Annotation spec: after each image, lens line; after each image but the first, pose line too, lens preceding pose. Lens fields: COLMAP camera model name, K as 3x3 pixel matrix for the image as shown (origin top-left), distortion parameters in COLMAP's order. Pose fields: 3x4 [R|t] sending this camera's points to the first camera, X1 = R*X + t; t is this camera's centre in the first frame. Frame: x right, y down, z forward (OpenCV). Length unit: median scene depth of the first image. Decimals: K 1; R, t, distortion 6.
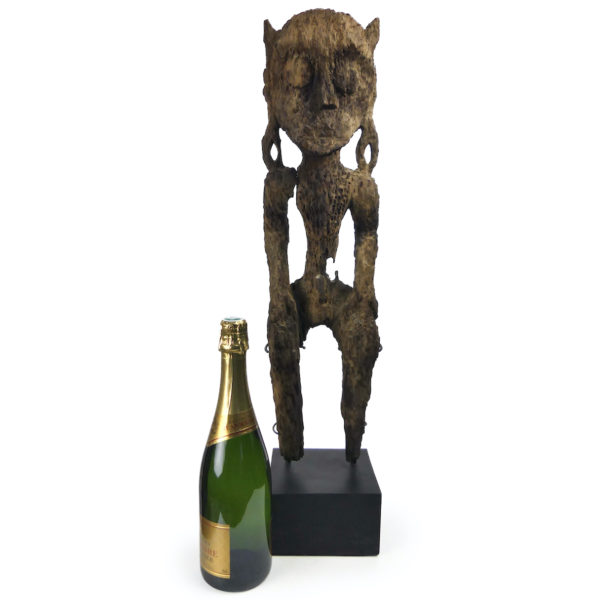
lens RADIAL K [[543.0, 0, 301.3], [0, 543.0, 306.5], [0, 0, 1]] dist [-0.014363, 0.017812]
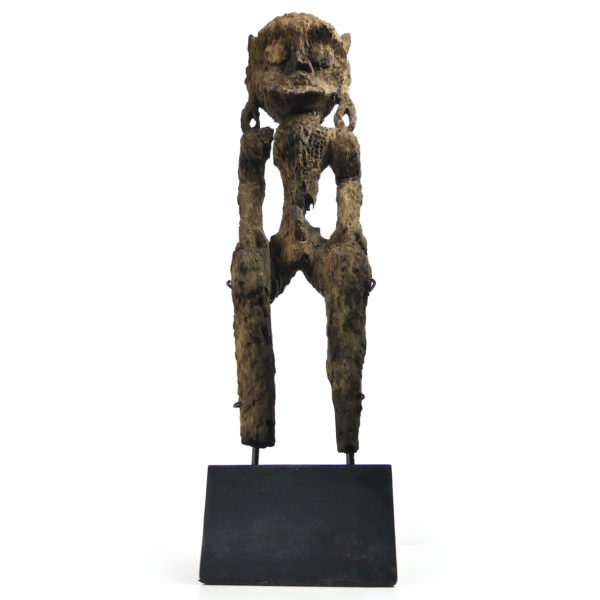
lens RADIAL K [[468.7, 0, 295.9], [0, 468.7, 297.2], [0, 0, 1]] dist [-0.023296, -0.001210]
pose [[0.999029, -0.015599, -0.041203, 0.062308], [-0.007358, 0.863007, -0.505139, 0.443385], [0.043438, 0.504951, 0.862054, 0.428230]]
